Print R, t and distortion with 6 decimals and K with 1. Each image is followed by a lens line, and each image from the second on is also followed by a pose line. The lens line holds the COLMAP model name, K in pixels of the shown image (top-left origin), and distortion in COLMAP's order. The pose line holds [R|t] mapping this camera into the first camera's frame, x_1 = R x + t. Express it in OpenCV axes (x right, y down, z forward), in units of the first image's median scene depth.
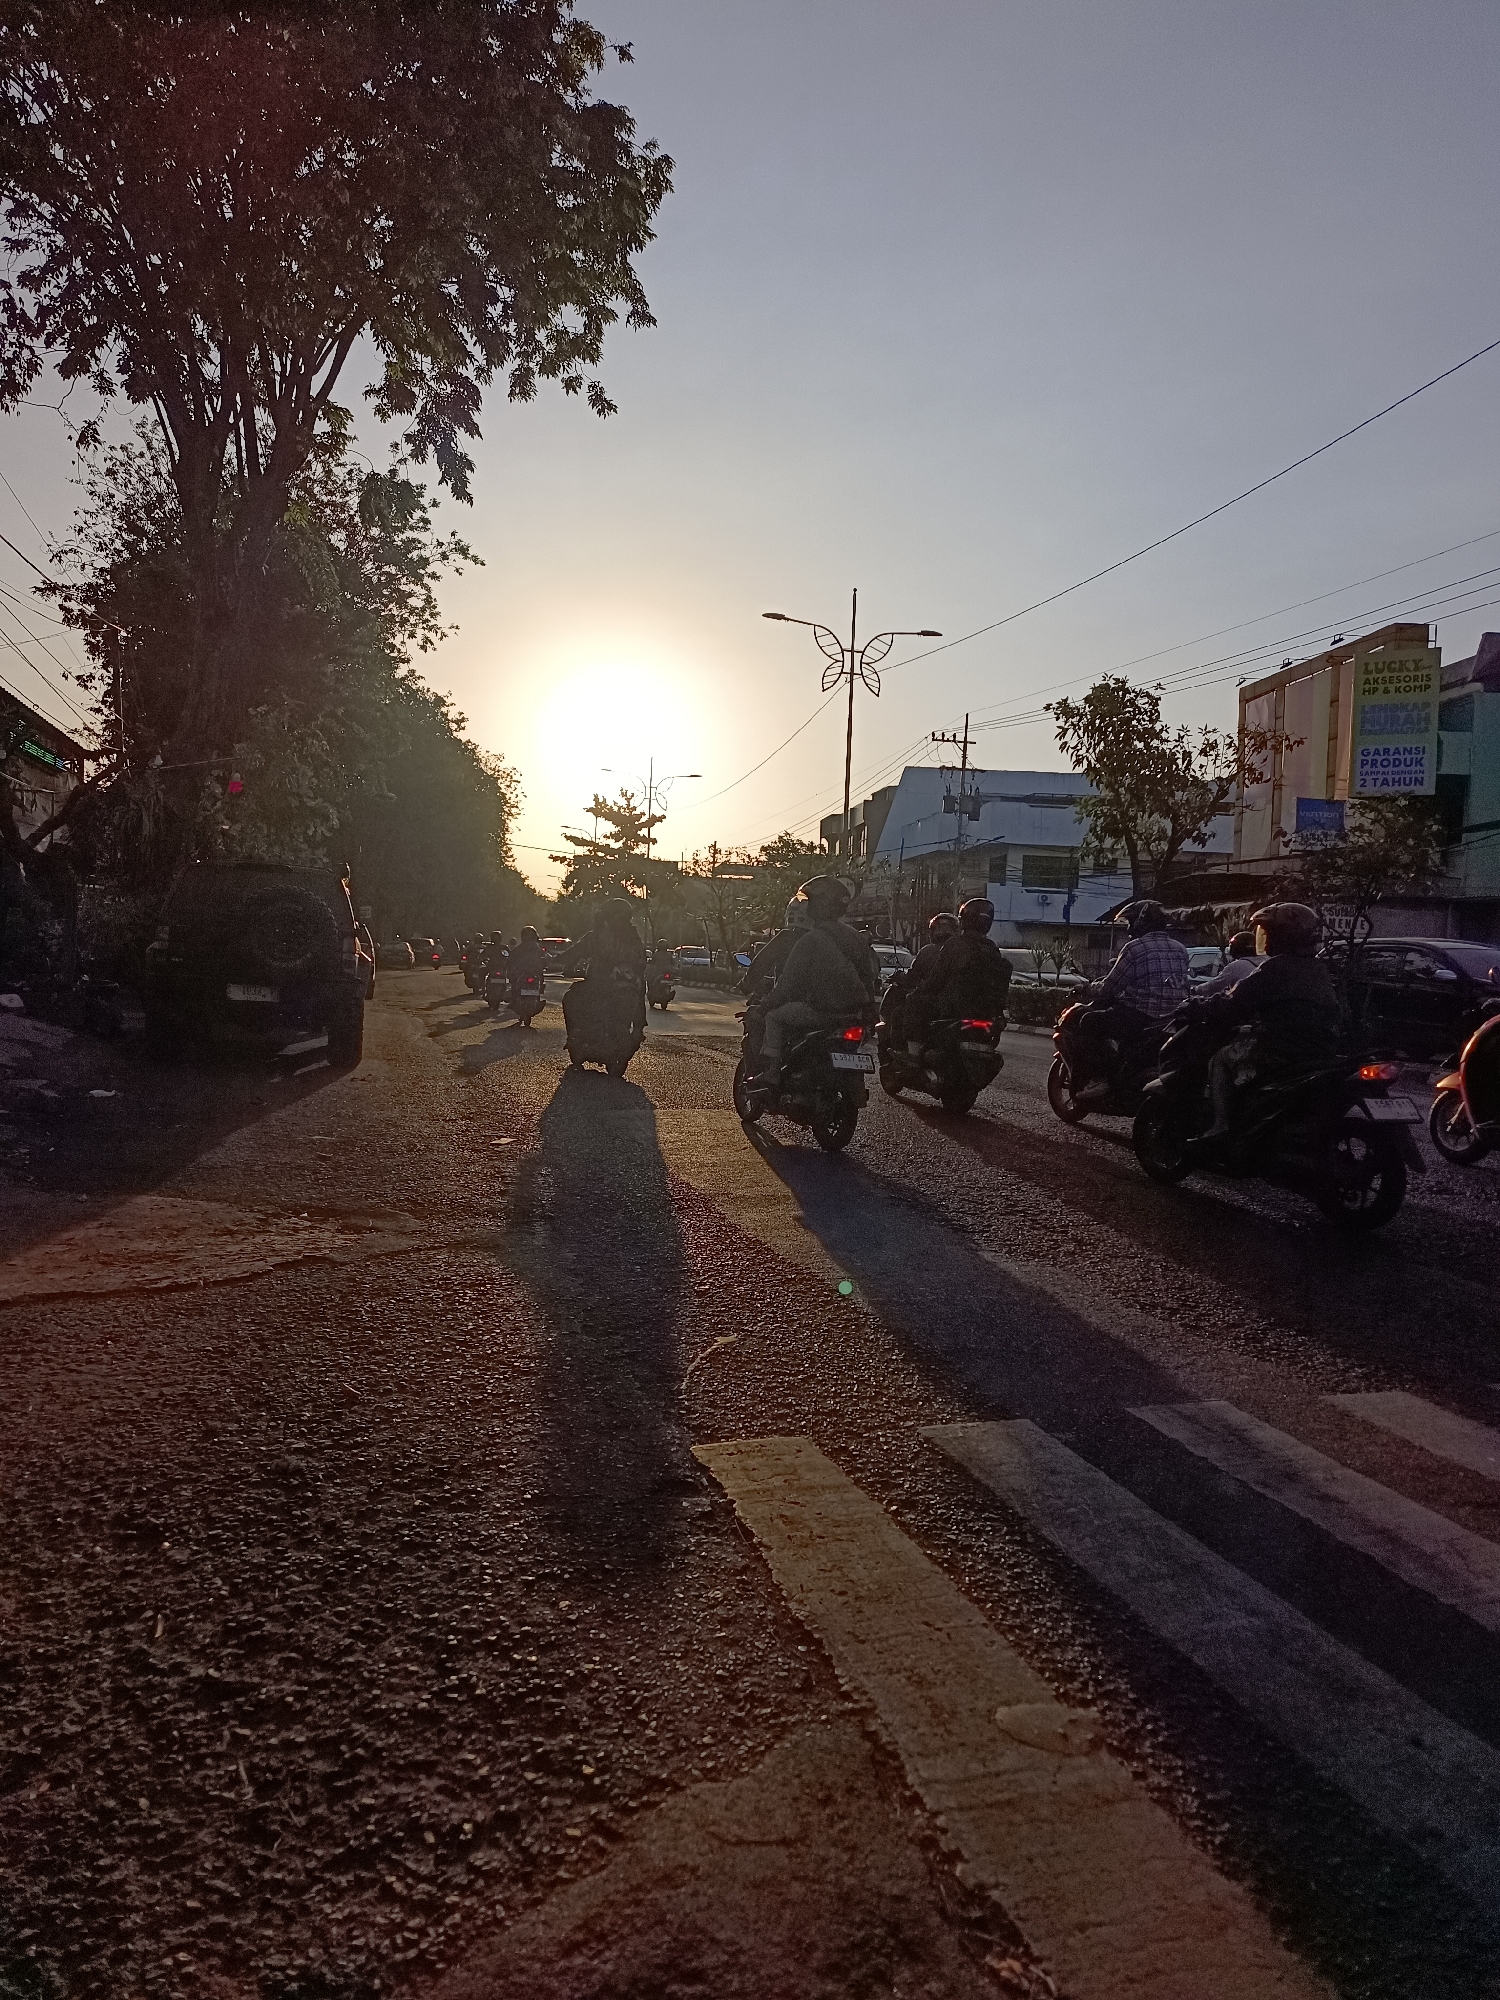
lens RADIAL K [[1333.5, 0, 756.4], [0, 1333.5, 998.3], [0, 0, 1]] dist [0.012319, 0.001013]
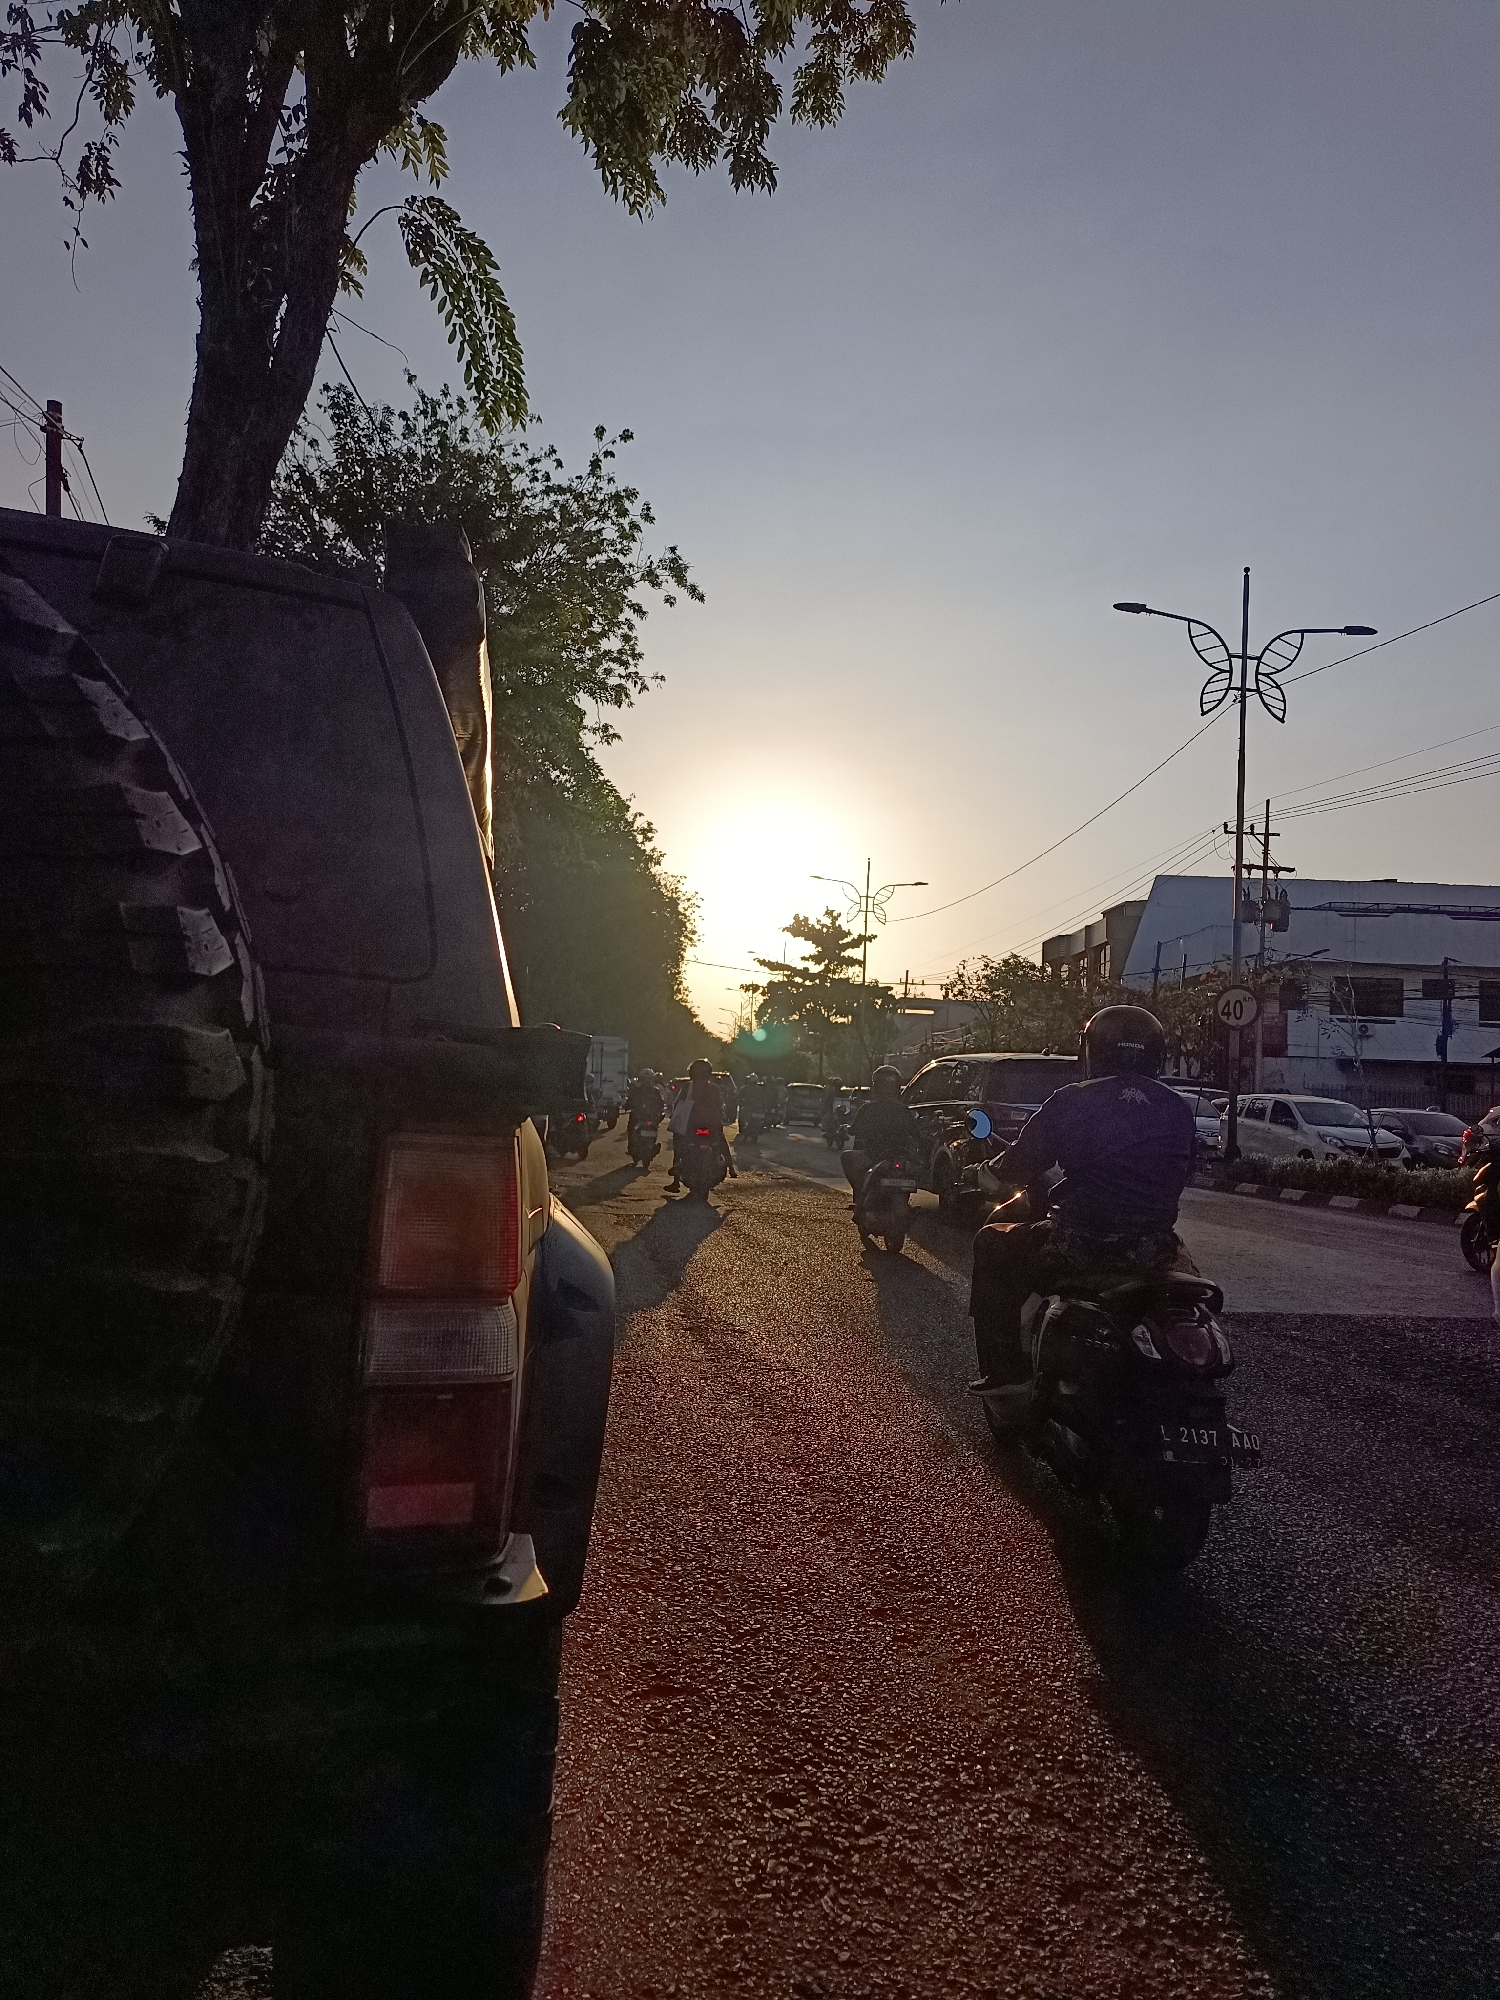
lens RADIAL K [[1333.5, 0, 747.2], [0, 1333.5, 998.5], [0, 0, 1]] dist [0.012319, 0.001013]
pose [[0.991278, -0.002746, -0.131756, -0.038103], [-0.010357, 0.995068, -0.098656, -0.008613], [0.131377, 0.099160, 0.986361, 0.138674]]
